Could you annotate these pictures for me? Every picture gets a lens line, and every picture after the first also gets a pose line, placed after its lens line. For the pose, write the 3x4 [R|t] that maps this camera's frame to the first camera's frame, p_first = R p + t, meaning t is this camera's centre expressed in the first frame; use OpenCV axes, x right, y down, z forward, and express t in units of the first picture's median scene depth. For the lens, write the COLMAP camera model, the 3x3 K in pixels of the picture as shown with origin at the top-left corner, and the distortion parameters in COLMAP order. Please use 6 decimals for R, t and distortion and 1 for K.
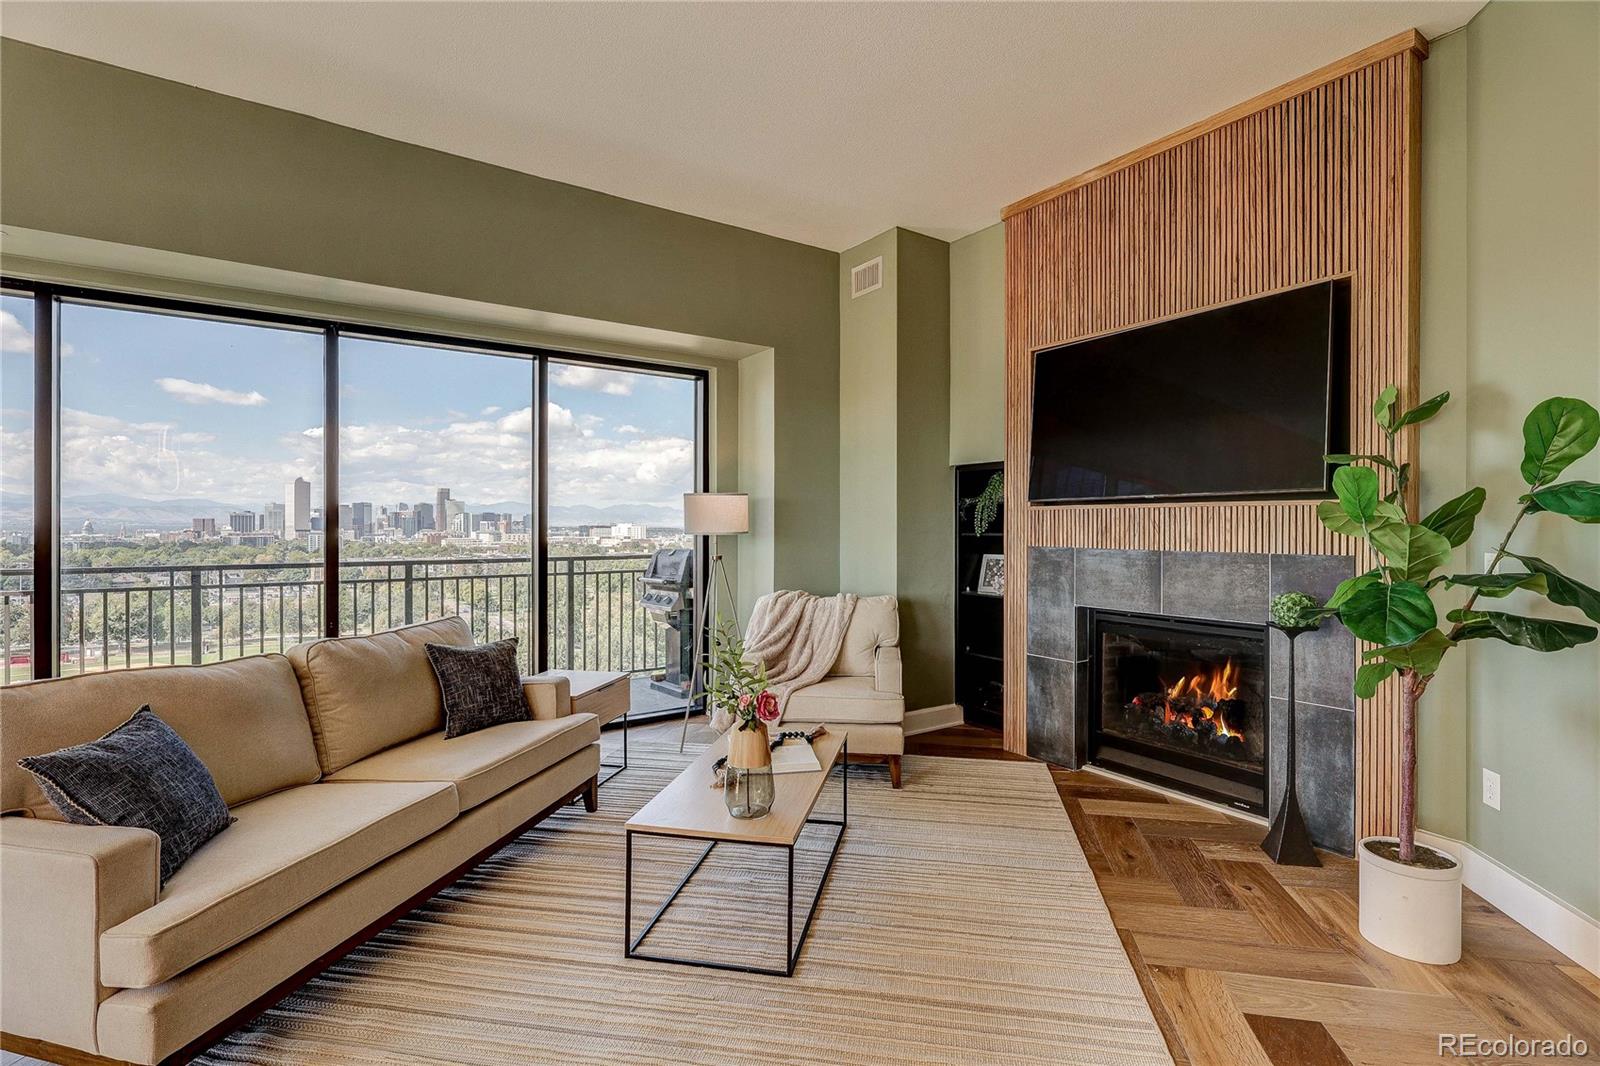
lens RADIAL K [[743.4, 0, 800.0], [0, 743.4, 533.0], [0, 0, 1]] dist [-0.000393, -0.000373]
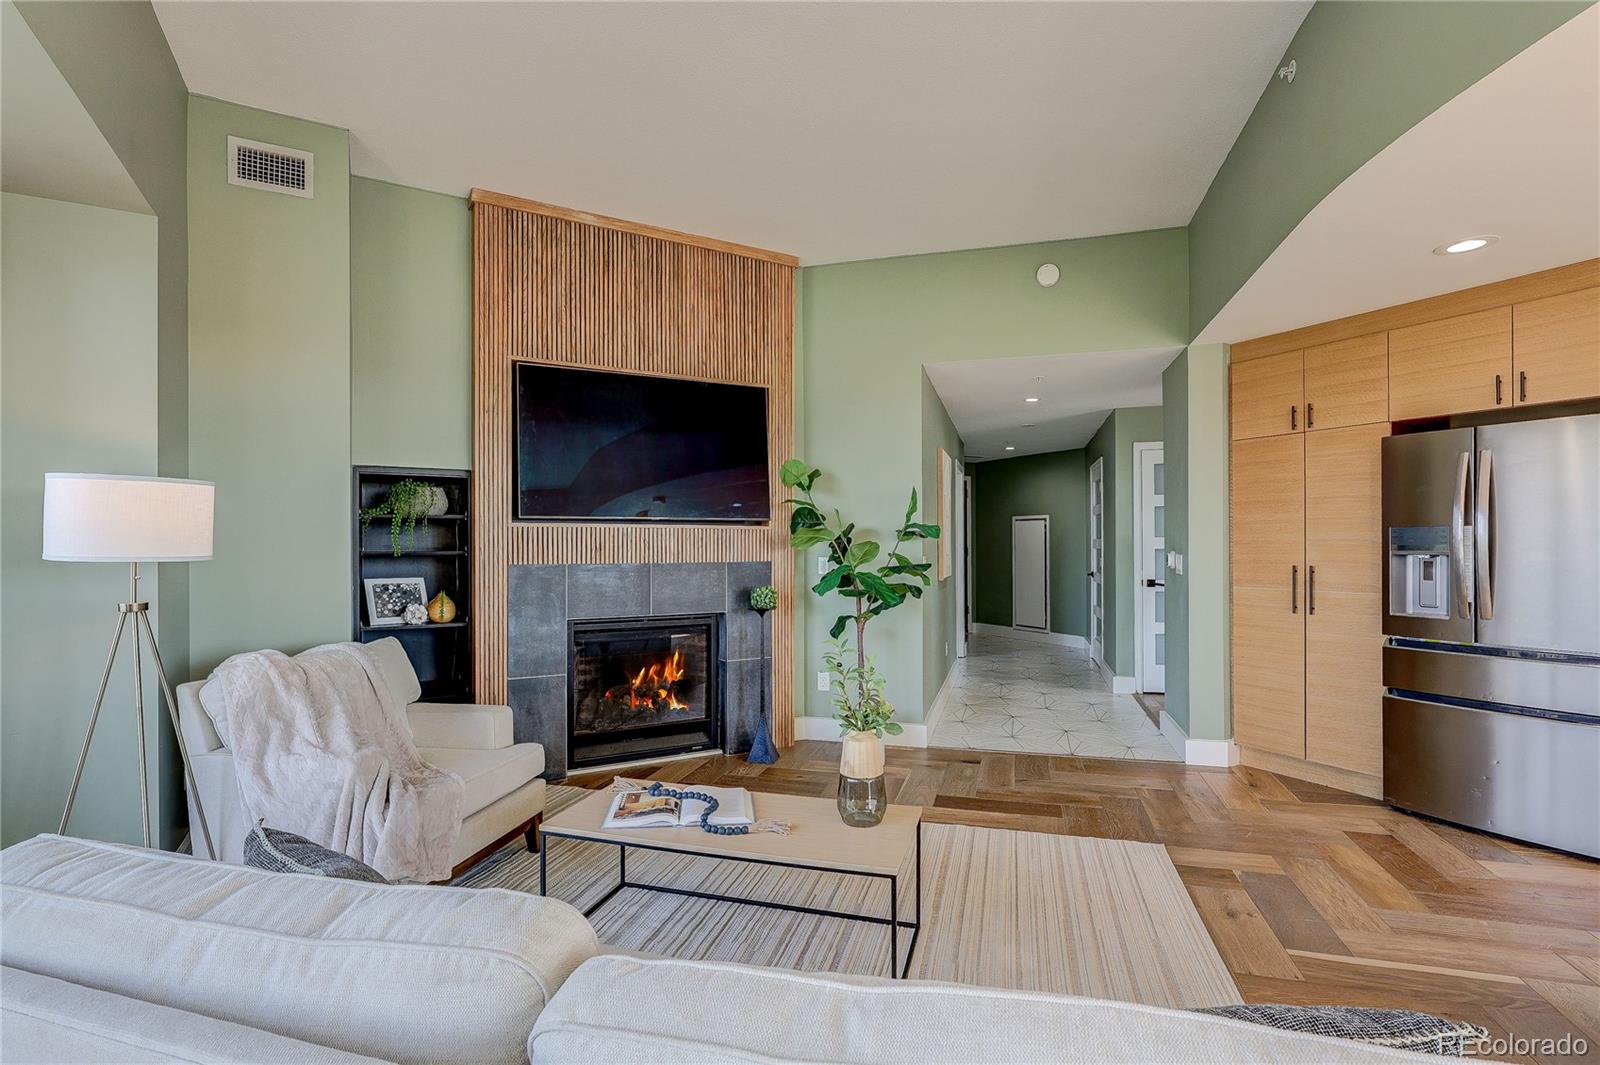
lens RADIAL K [[764.0, 0, 802.5], [0, 764.0, 539.5], [0, 0, 1]] dist [-0.002144, -0.000065]
pose [[0.086037, 0.002429, 0.996289, -0.708678], [0.010744, 0.999937, -0.003365, -0.007741], [-0.996234, 0.010994, 0.086005, 0.619195]]
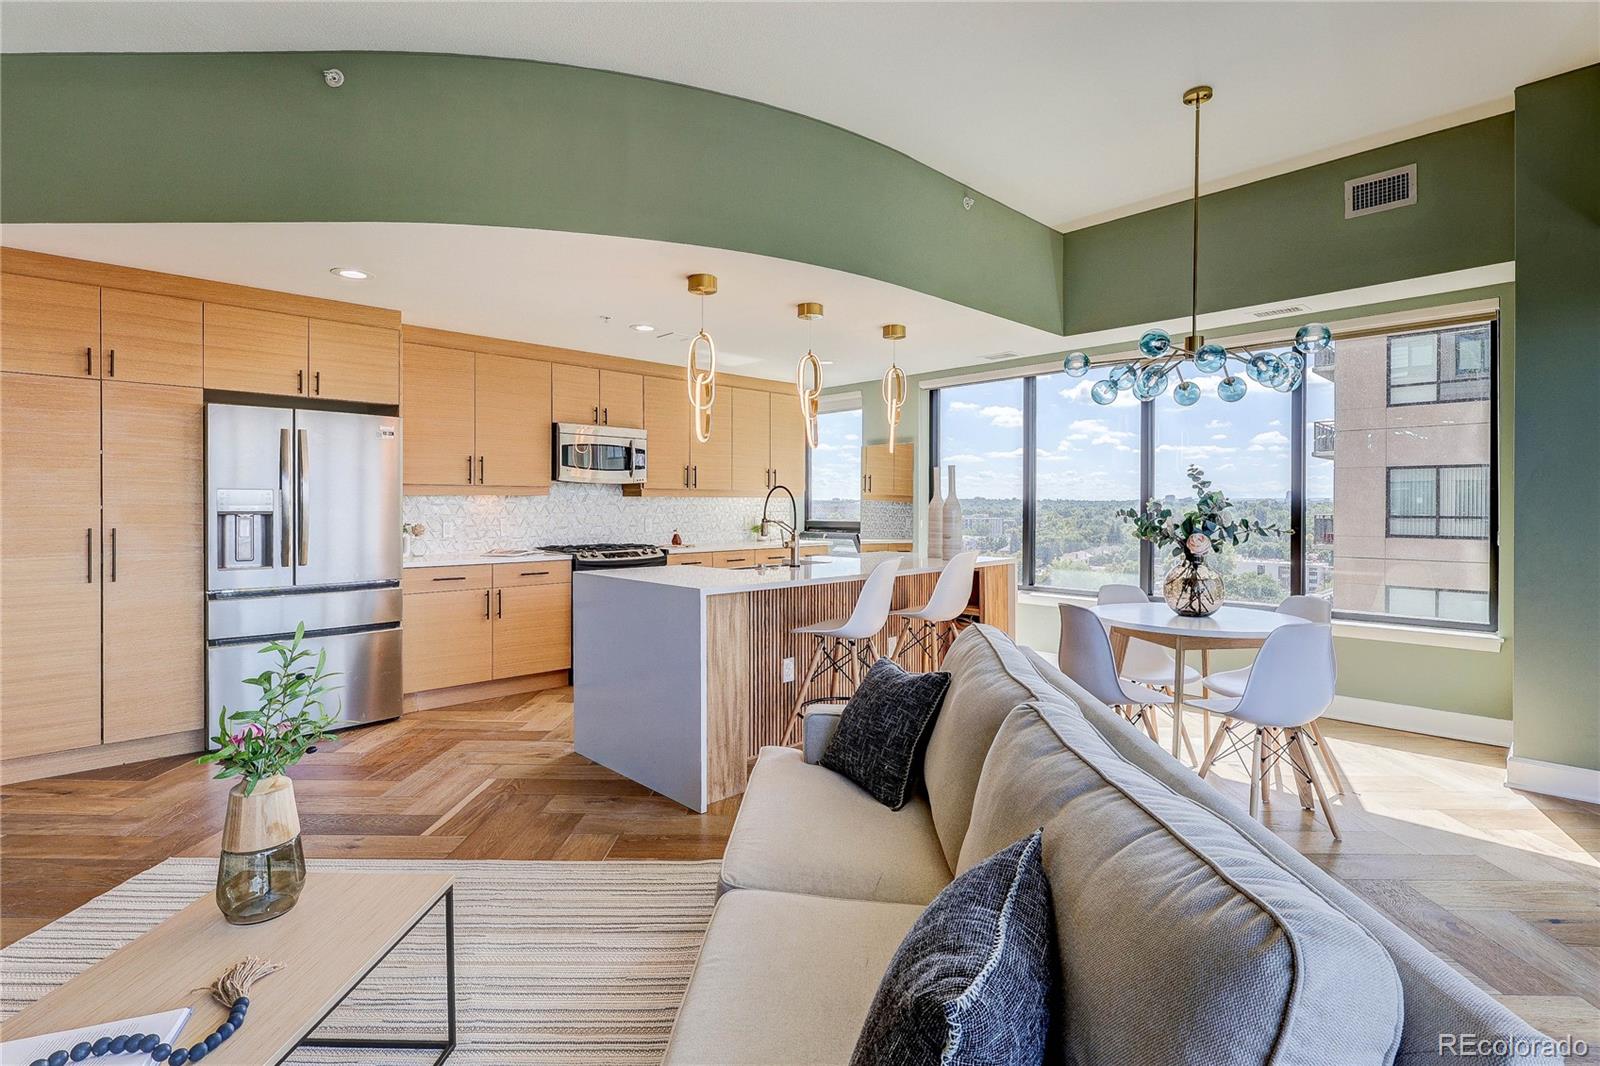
lens RADIAL K [[764.8, 0, 797.1], [0, 764.8, 503.7], [0, 0, 1]] dist [-0.001903, 0.000915]
pose [[-0.986151, -0.002566, -0.165829, -0.273656], [-0.003130, 0.999990, 0.003138, -0.004106], [0.165819, 0.003614, -0.986150, 1.118649]]
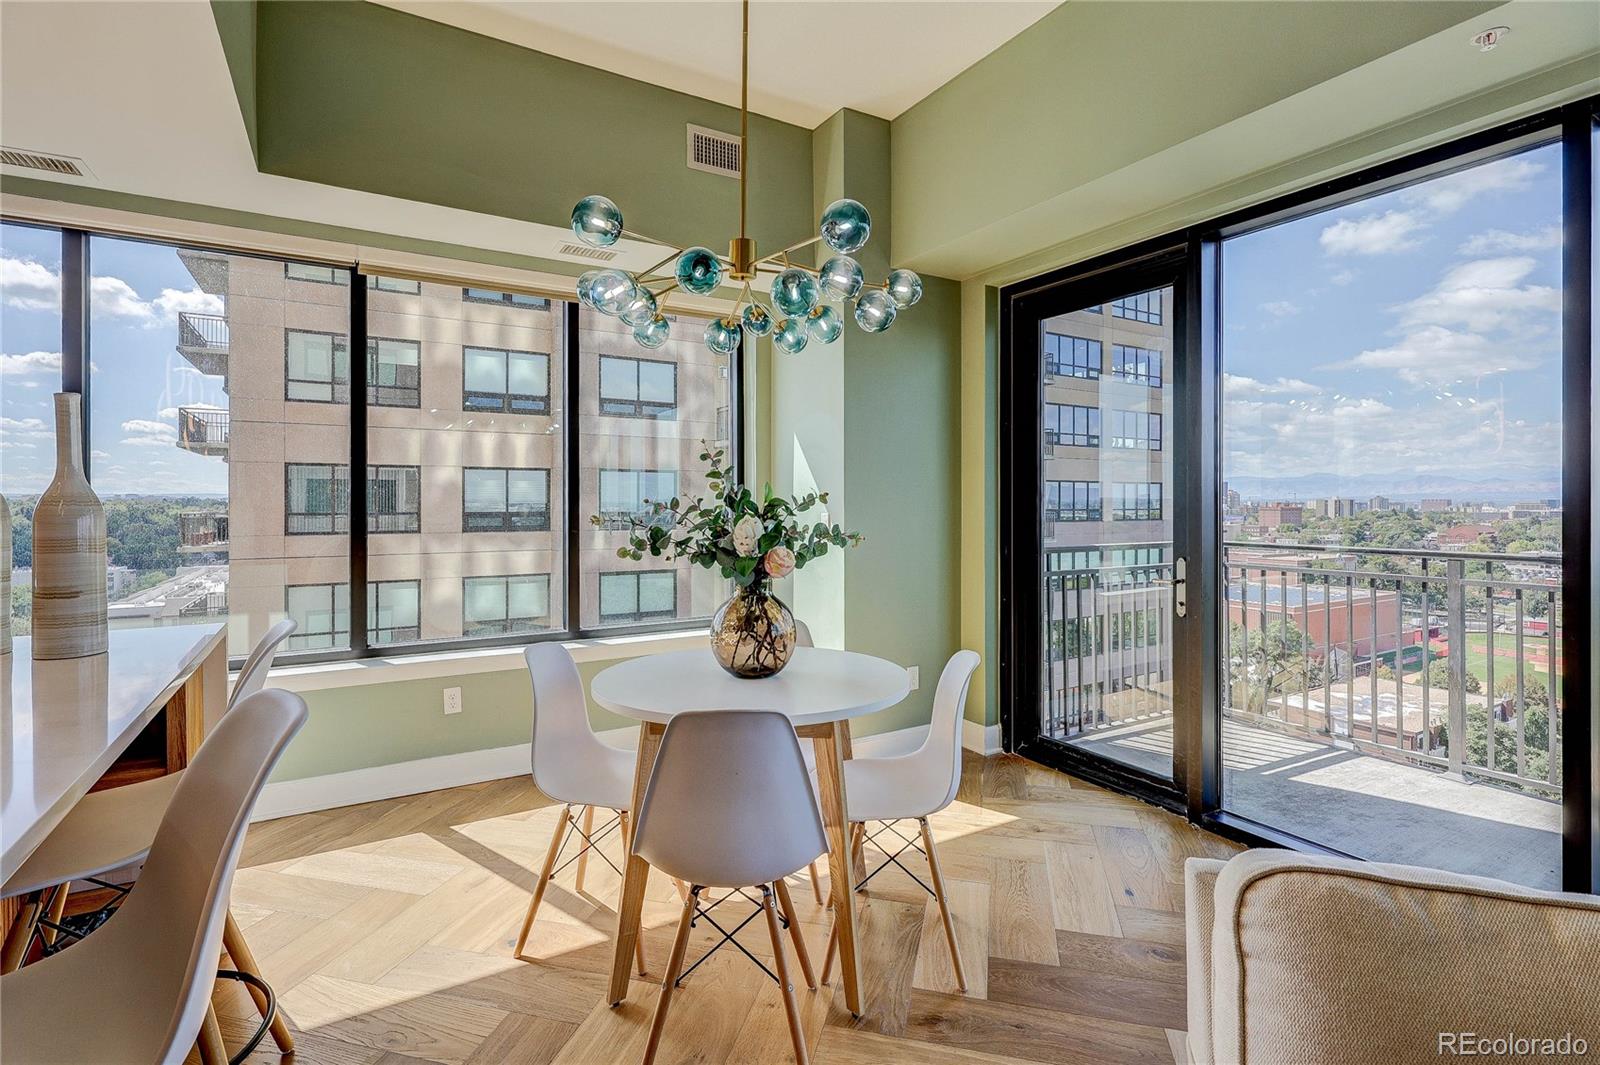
lens RADIAL K [[762.1, 0, 797.5], [0, 762.1, 502.8], [0, 0, 1]] dist [-0.000950, -0.000020]
pose [[-0.067023, -0.000774, -0.997751, -0.307878], [-0.005039, 0.999987, -0.000437, -0.000896], [0.997739, 0.004998, -0.067026, 0.351089]]
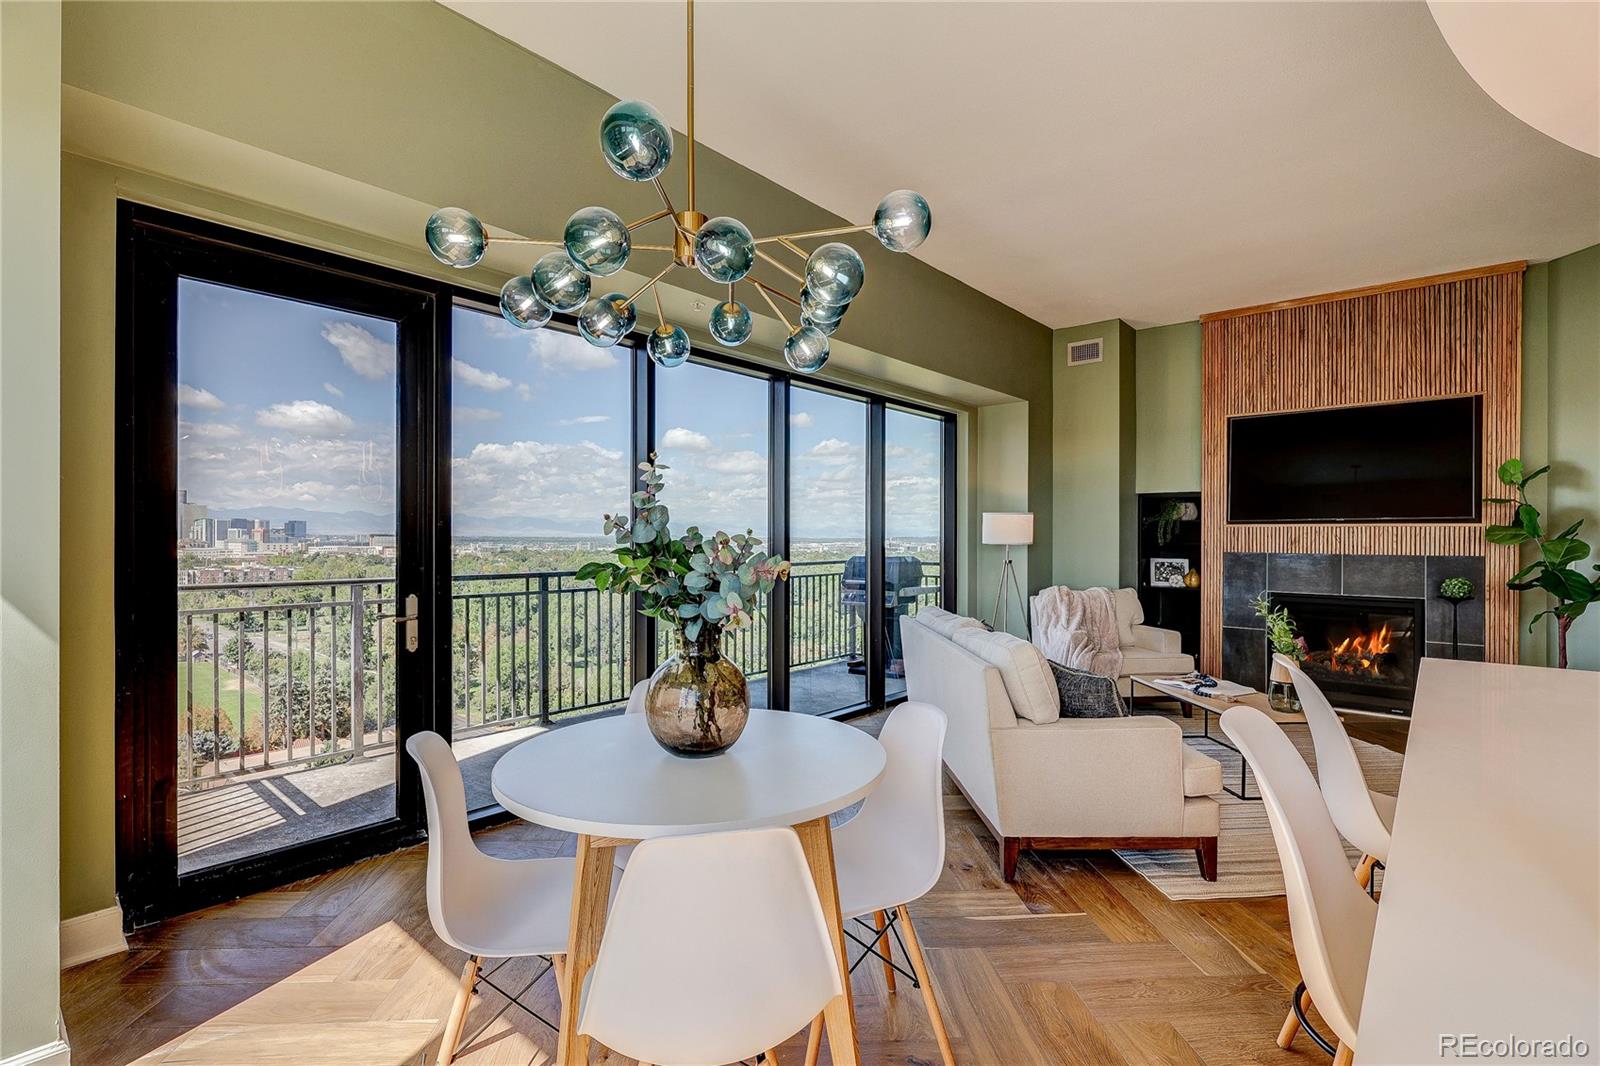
lens RADIAL K [[735.8, 0, 798.2], [0, 735.8, 542.6], [0, 0, 1]] dist [-0.003444, 0.000193]
pose [[0.967931, -0.000801, 0.251216, -0.966991], [0.000577, 0.999999, 0.000967, -0.002485], [-0.251217, -0.000791, 0.967931, -0.197915]]
